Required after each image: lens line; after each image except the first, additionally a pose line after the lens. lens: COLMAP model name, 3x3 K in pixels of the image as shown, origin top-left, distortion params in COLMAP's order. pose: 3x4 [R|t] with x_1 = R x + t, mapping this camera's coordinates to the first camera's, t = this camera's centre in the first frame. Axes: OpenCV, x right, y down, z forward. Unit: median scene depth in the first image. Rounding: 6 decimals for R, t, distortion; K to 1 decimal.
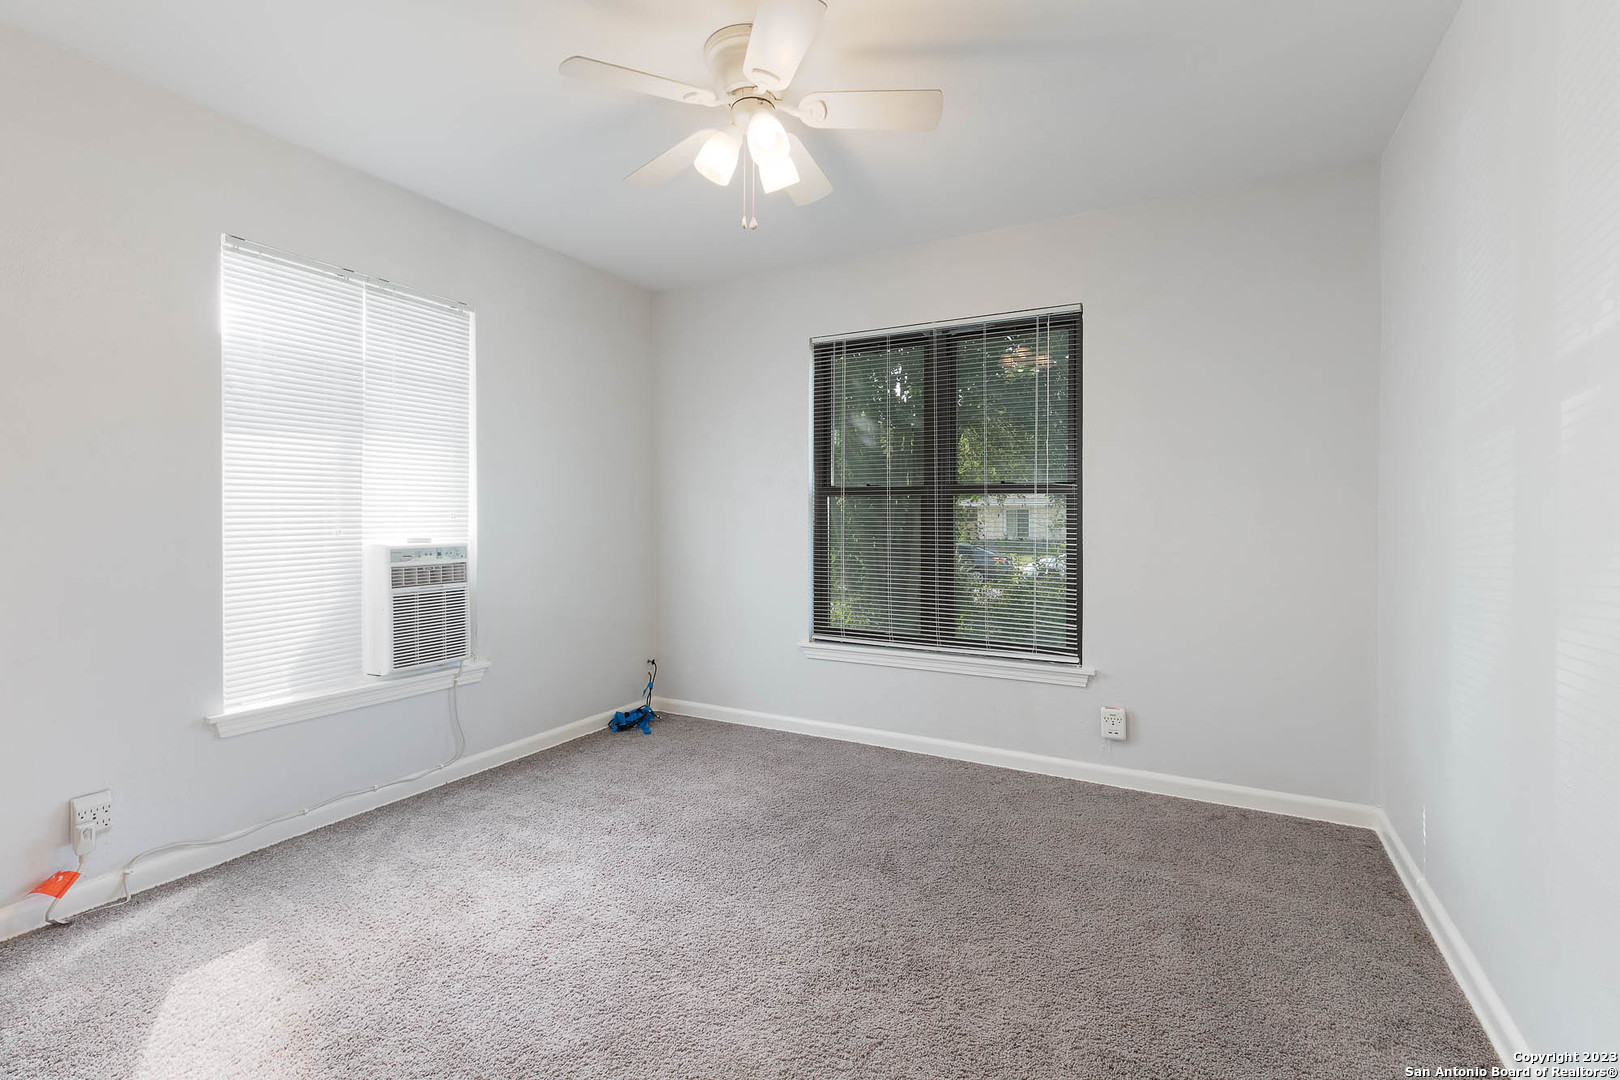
lens RADIAL K [[727.5, 0, 808.9], [0, 727.5, 515.6], [0, 0, 1]] dist [0.002083, -0.000522]
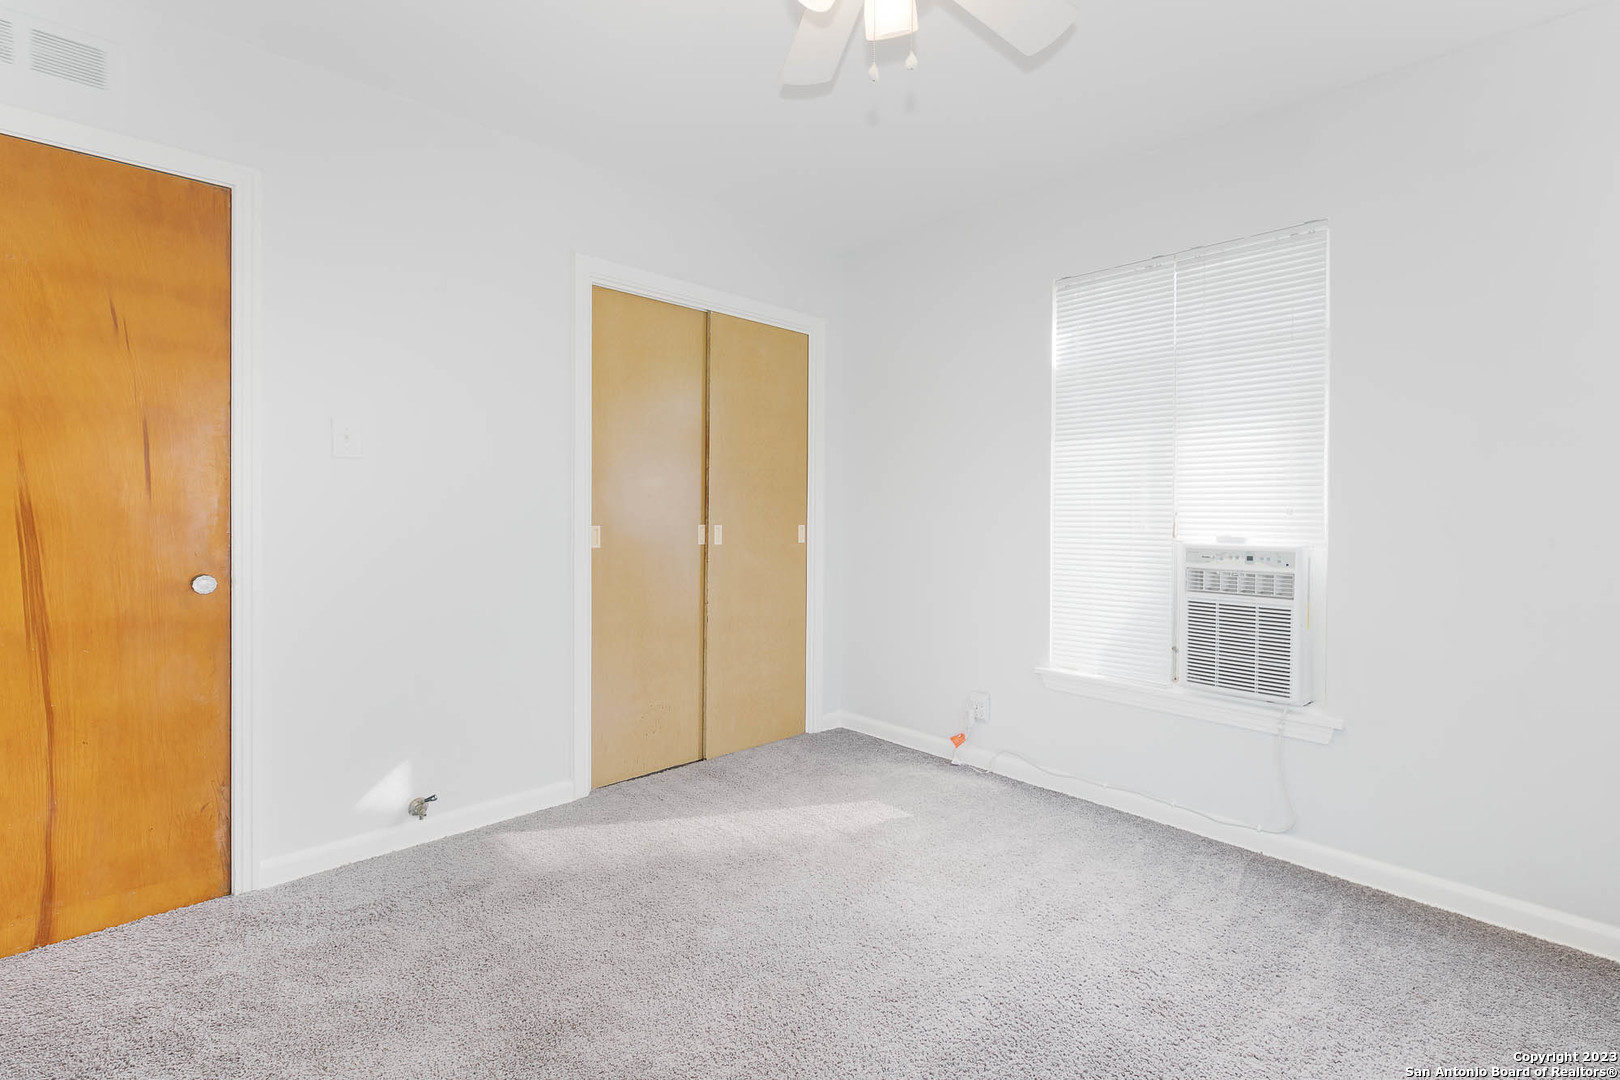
lens RADIAL K [[727.5, 0, 808.9], [0, 727.5, 515.6], [0, 0, 1]] dist [0.002083, -0.000522]
pose [[-0.291219, 0.004213, -0.956647, 0.409986], [-0.011959, 0.999896, 0.008044, 0.005484], [0.956582, 0.013783, -0.291139, 0.797939]]
